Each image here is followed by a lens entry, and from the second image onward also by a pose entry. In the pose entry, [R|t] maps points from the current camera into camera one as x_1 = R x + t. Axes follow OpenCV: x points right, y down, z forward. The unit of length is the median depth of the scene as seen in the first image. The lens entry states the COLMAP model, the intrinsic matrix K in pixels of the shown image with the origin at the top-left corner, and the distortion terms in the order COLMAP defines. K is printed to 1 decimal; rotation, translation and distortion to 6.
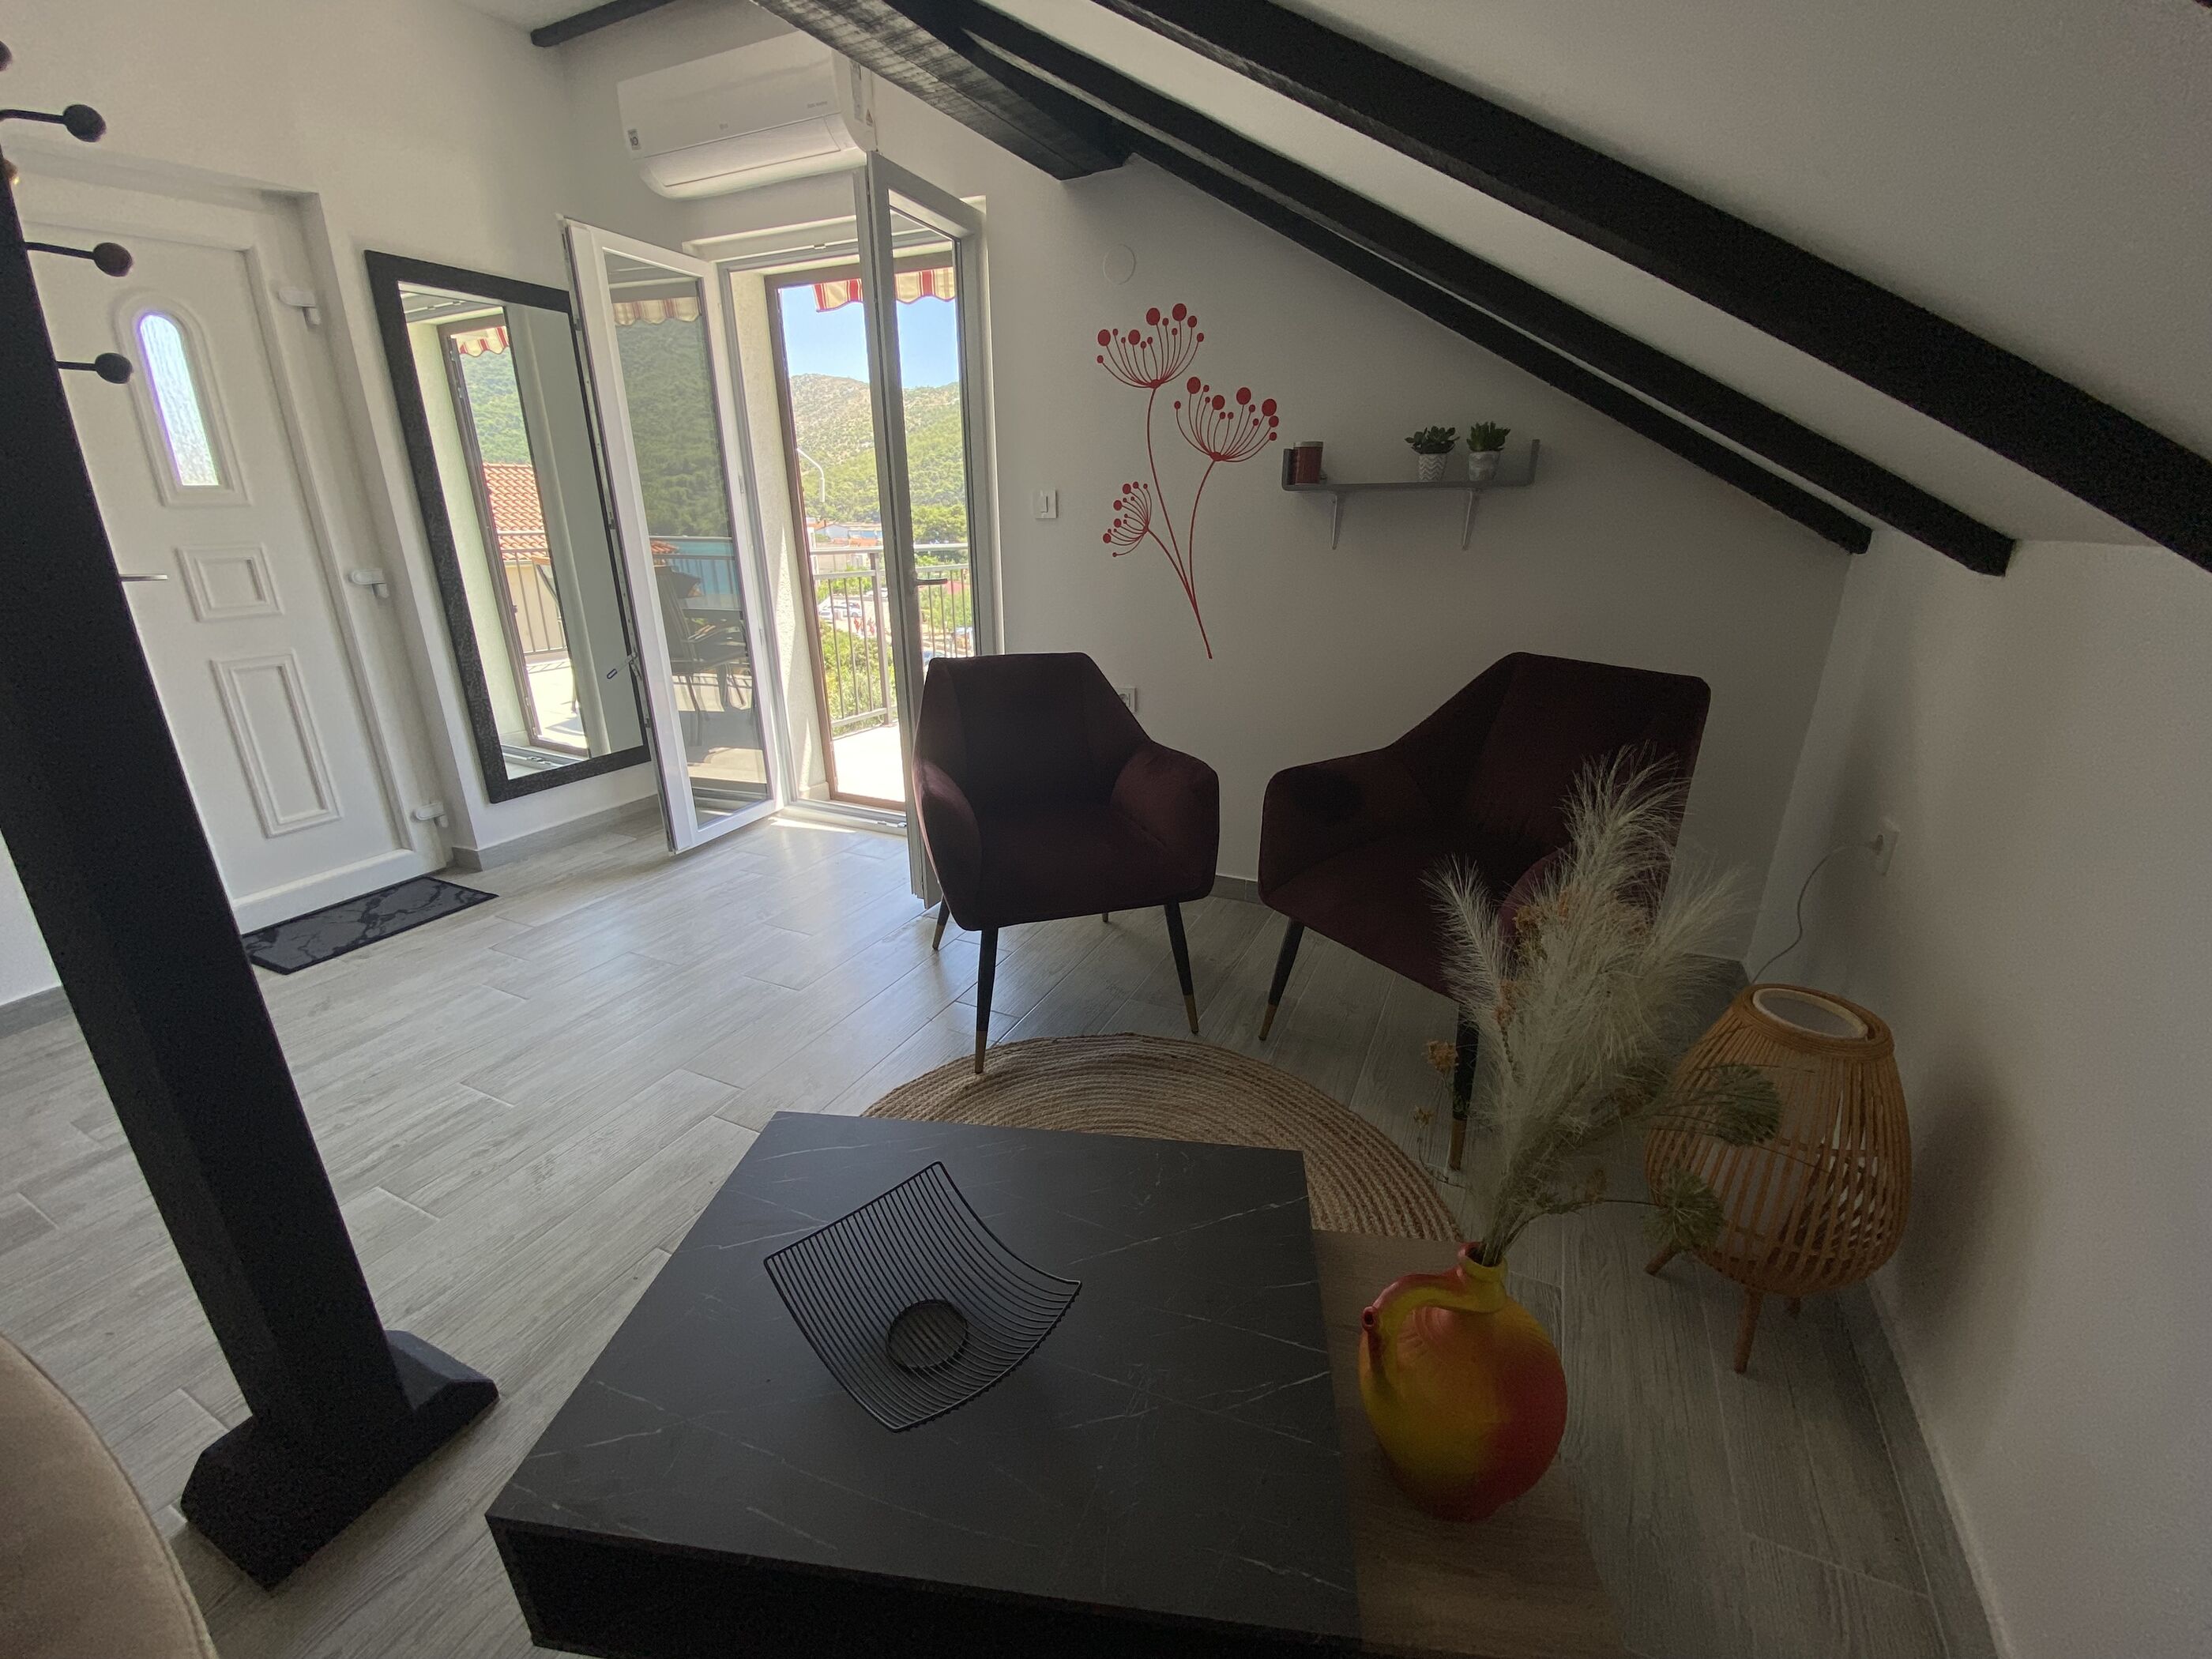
lens RADIAL K [[903.8, 0, 1123.9], [0, 903.8, 832.9], [0, 0, 1]] dist [0.002935, -0.013508]
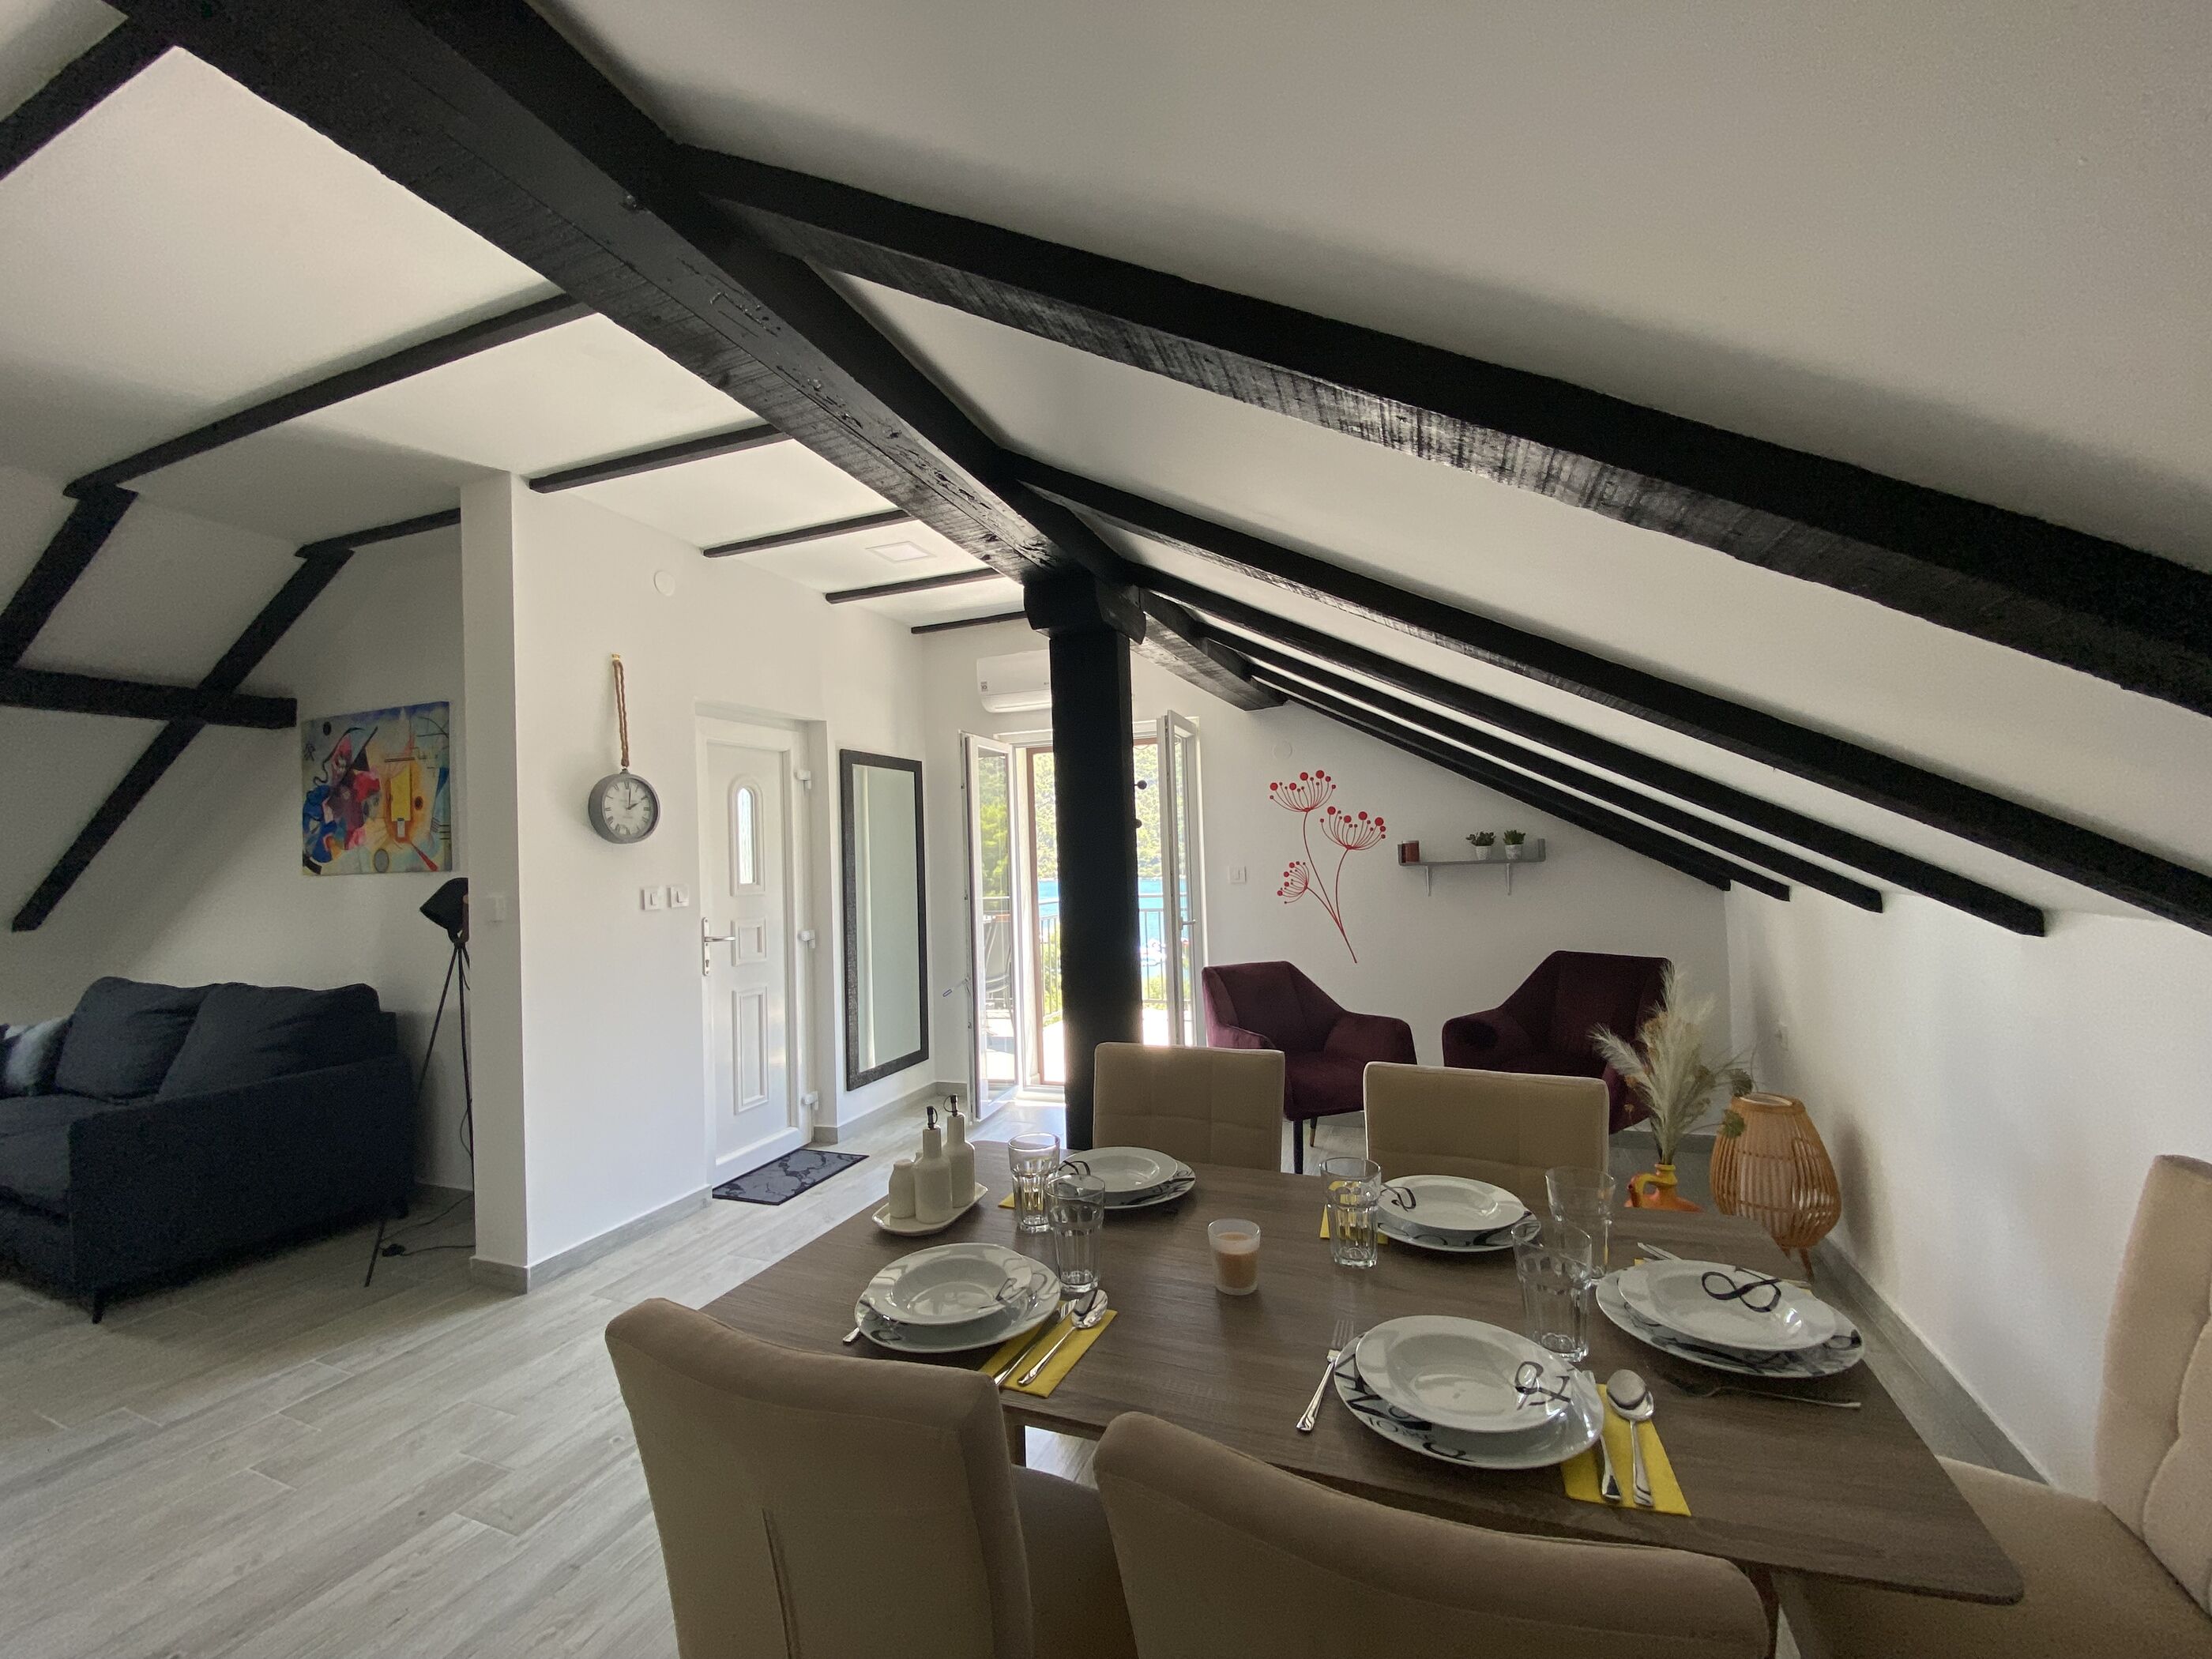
lens RADIAL K [[905.1, 0, 1095.1], [0, 905.1, 822.5], [0, 0, 1]] dist [0.001825, -0.014734]
pose [[0.996524, -0.034752, 0.075713, -0.517029], [0.060269, 0.928180, -0.367219, 0.150705], [-0.057513, 0.370506, 0.927048, -0.609382]]
